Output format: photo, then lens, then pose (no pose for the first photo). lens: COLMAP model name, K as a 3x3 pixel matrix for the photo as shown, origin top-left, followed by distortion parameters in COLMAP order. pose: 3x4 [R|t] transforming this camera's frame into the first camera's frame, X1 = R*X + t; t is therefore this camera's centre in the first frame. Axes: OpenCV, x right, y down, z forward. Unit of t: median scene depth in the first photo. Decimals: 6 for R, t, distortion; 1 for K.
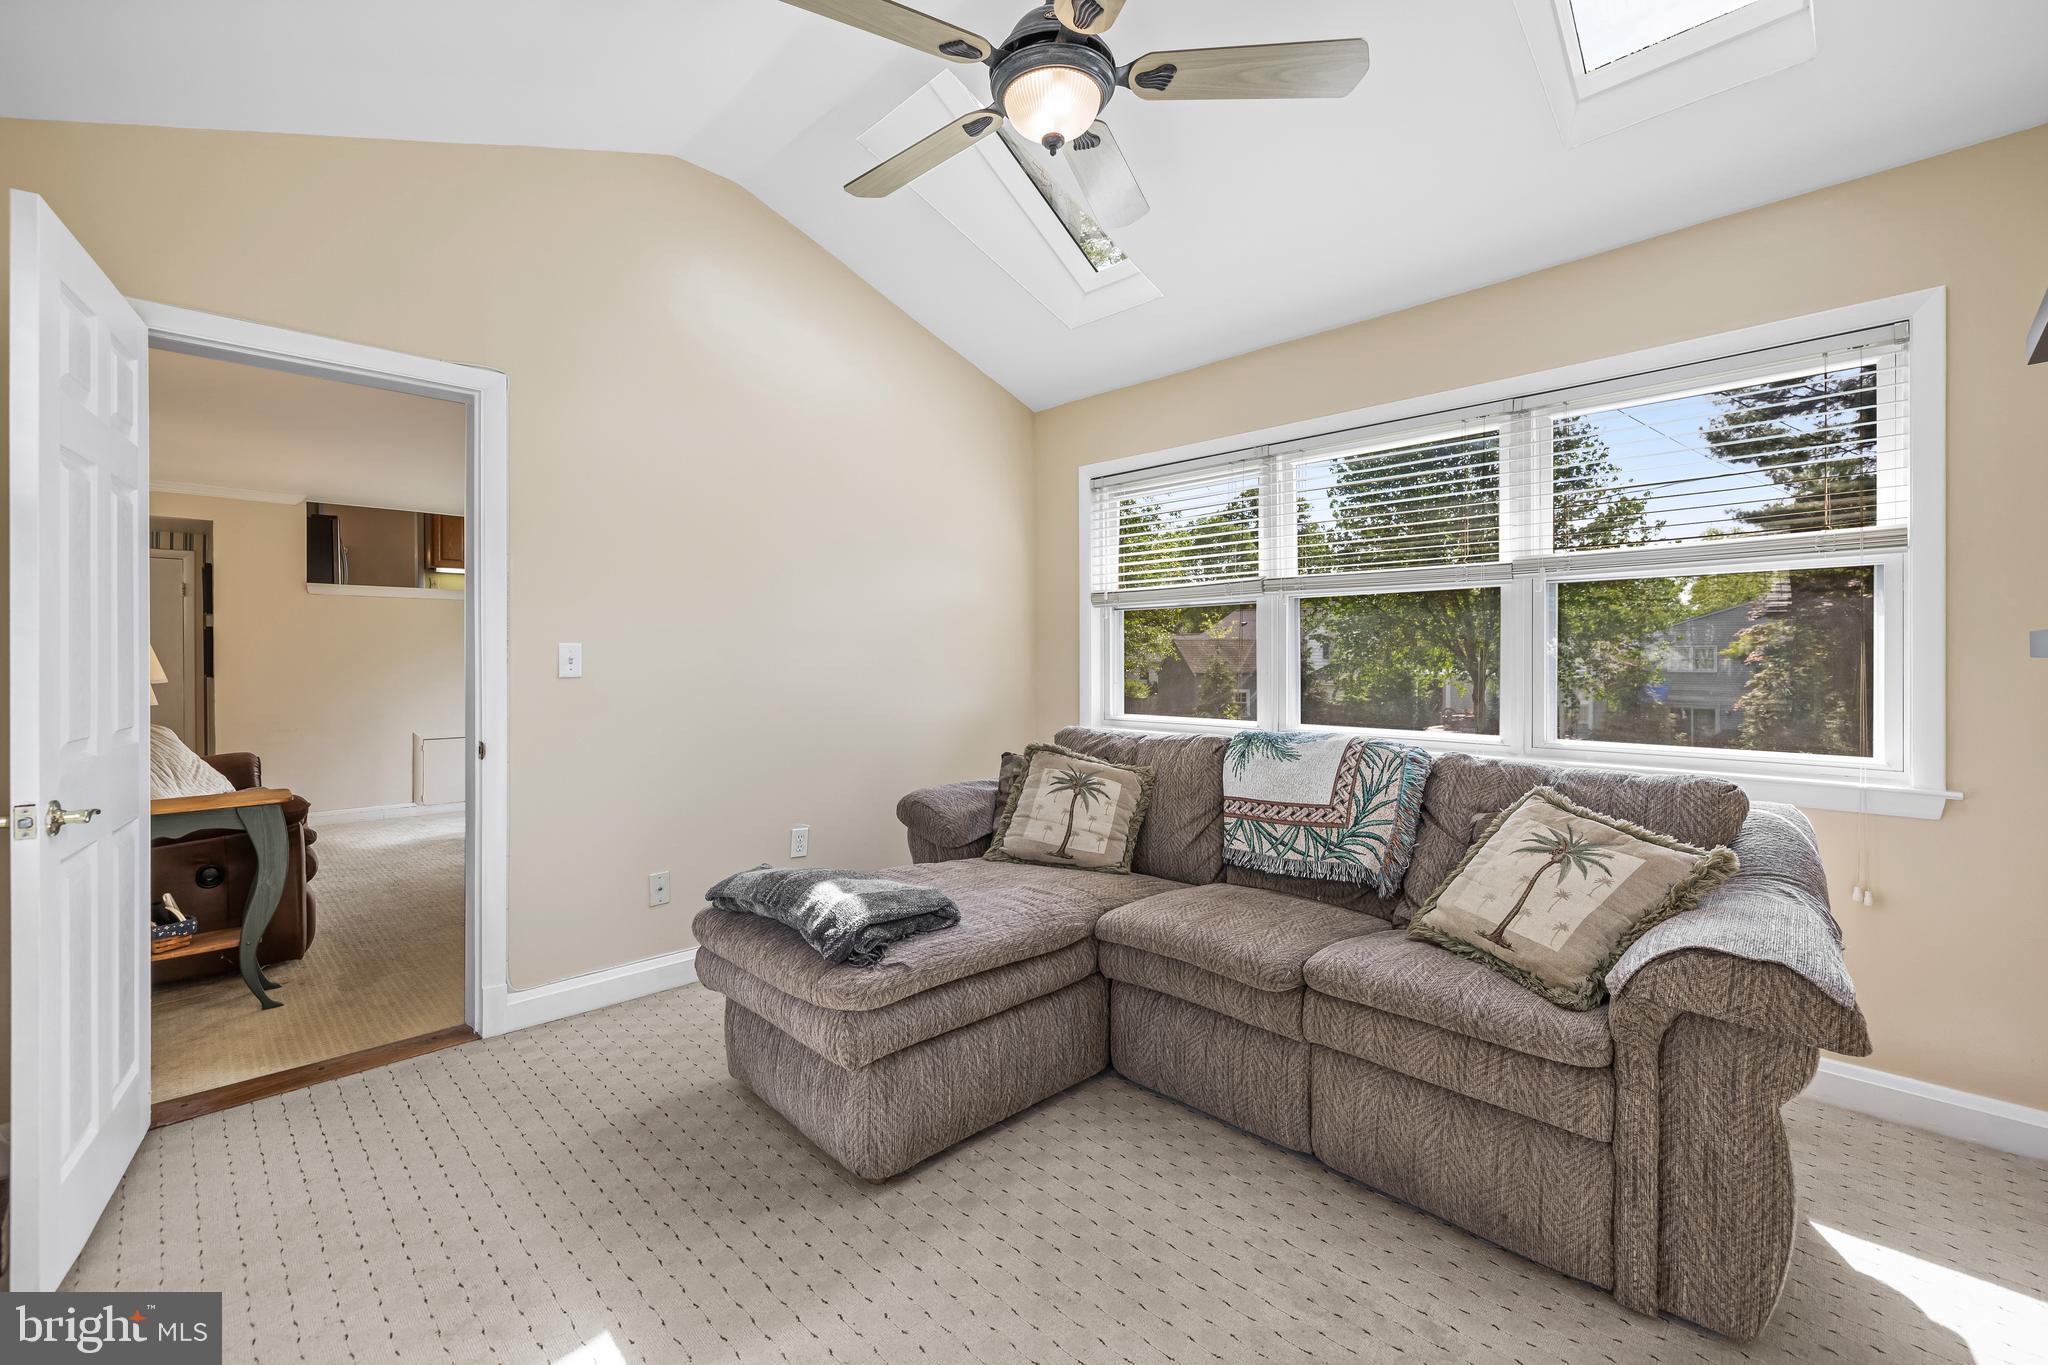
lens RADIAL K [[862.6, 0, 1014.3], [0, 862.6, 663.2], [0, 0, 1]] dist [-0.000601, -0.000106]
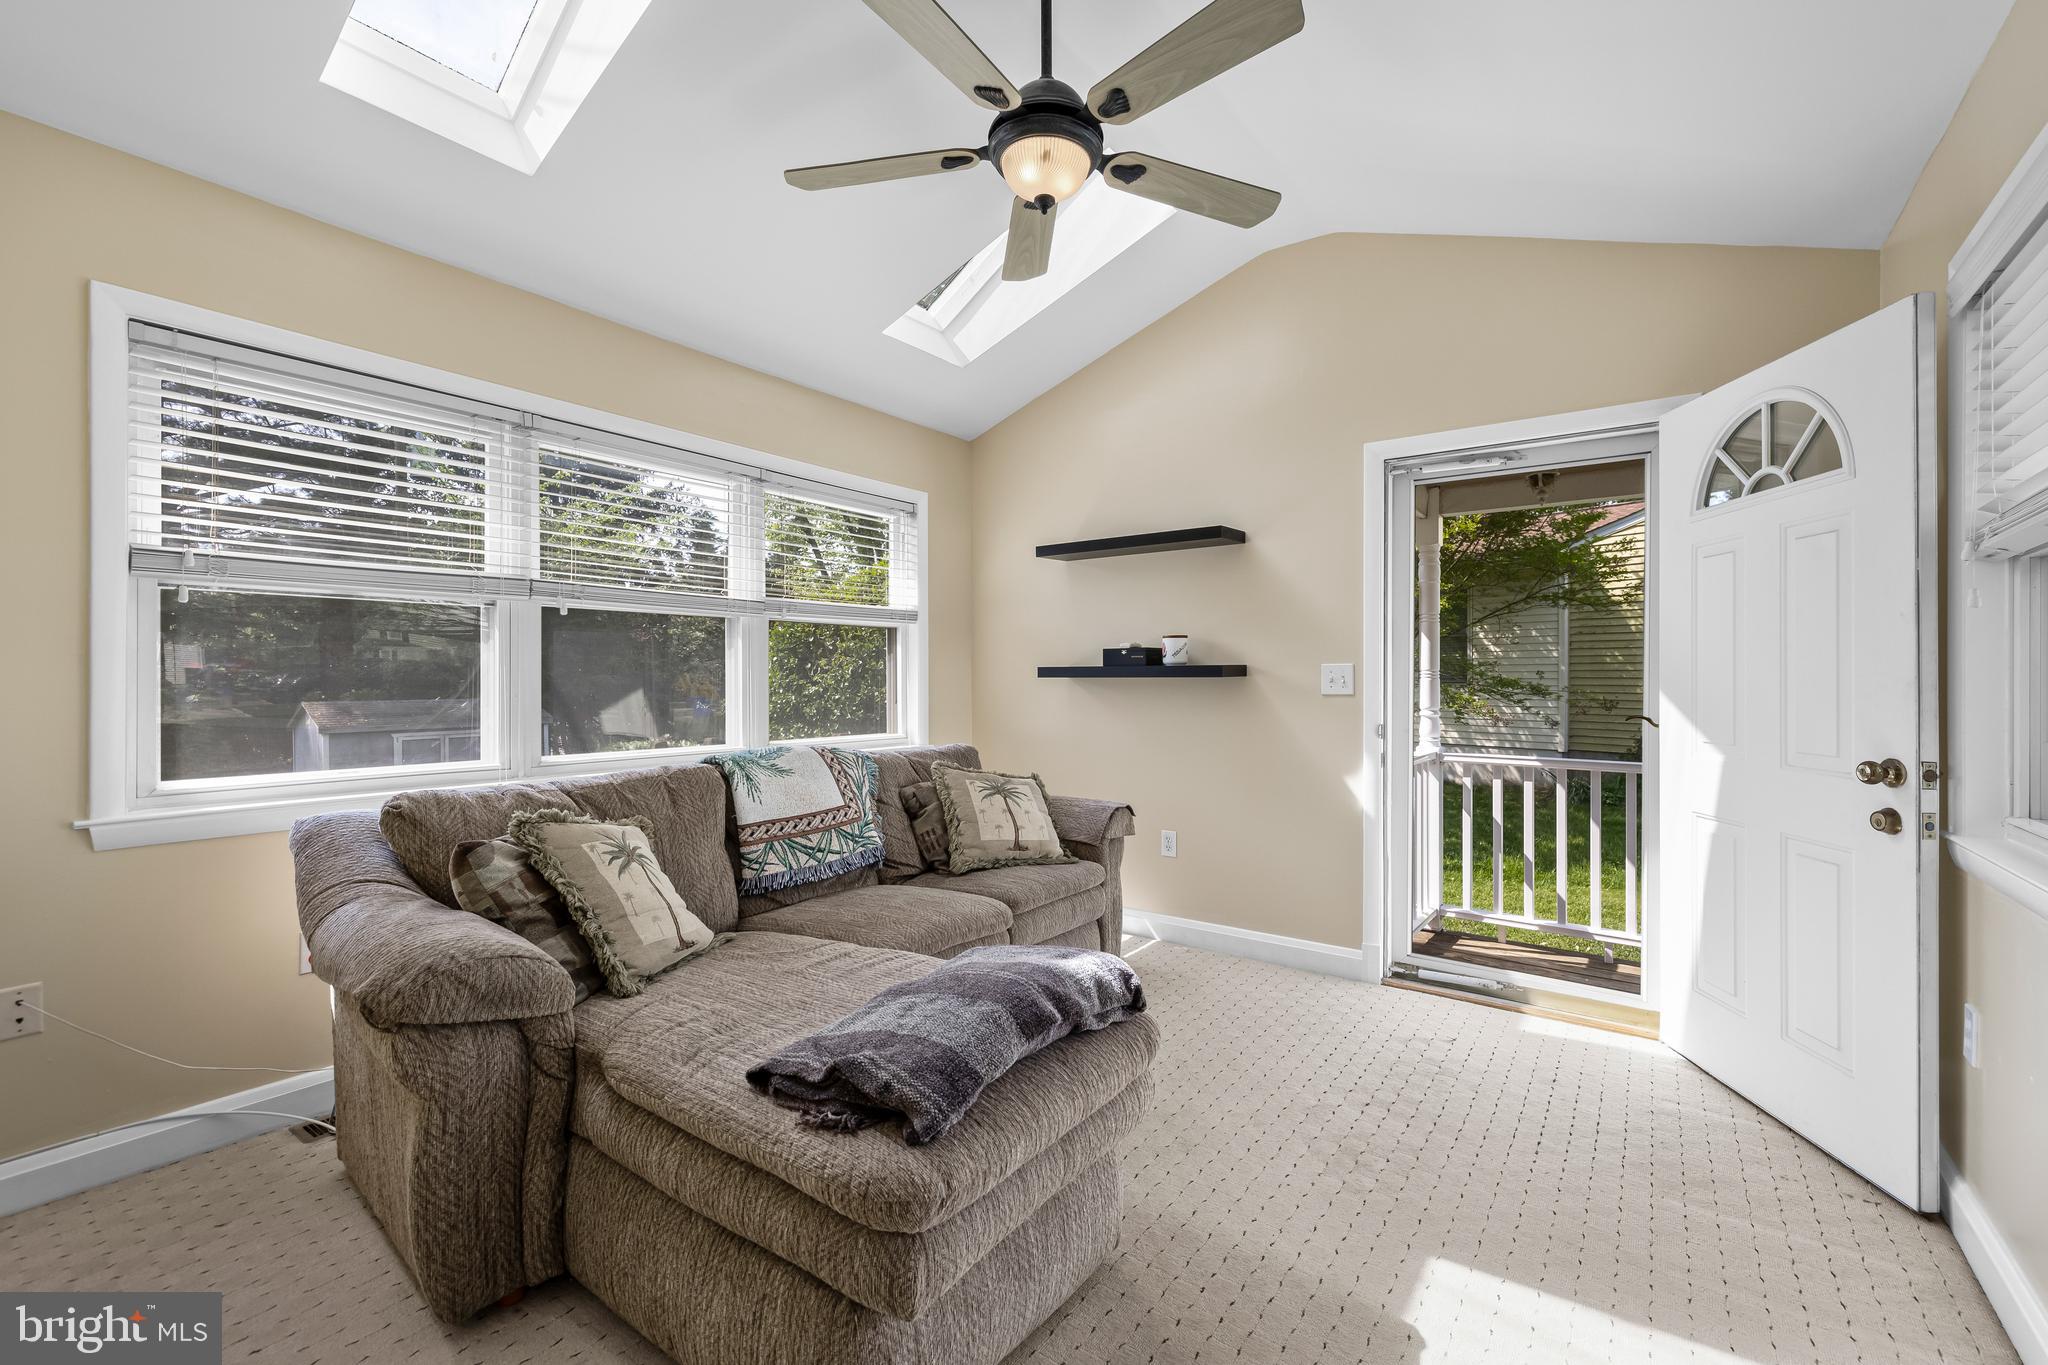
lens RADIAL K [[862.6, 0, 1035.4], [0, 862.6, 681.5], [0, 0, 1]] dist [-0.000601, -0.000106]
pose [[-0.159864, -0.001690, 0.987138, -0.764125], [0.004461, 0.999987, 0.002434, -0.002720], [-0.987129, 0.004793, -0.159854, 0.872802]]
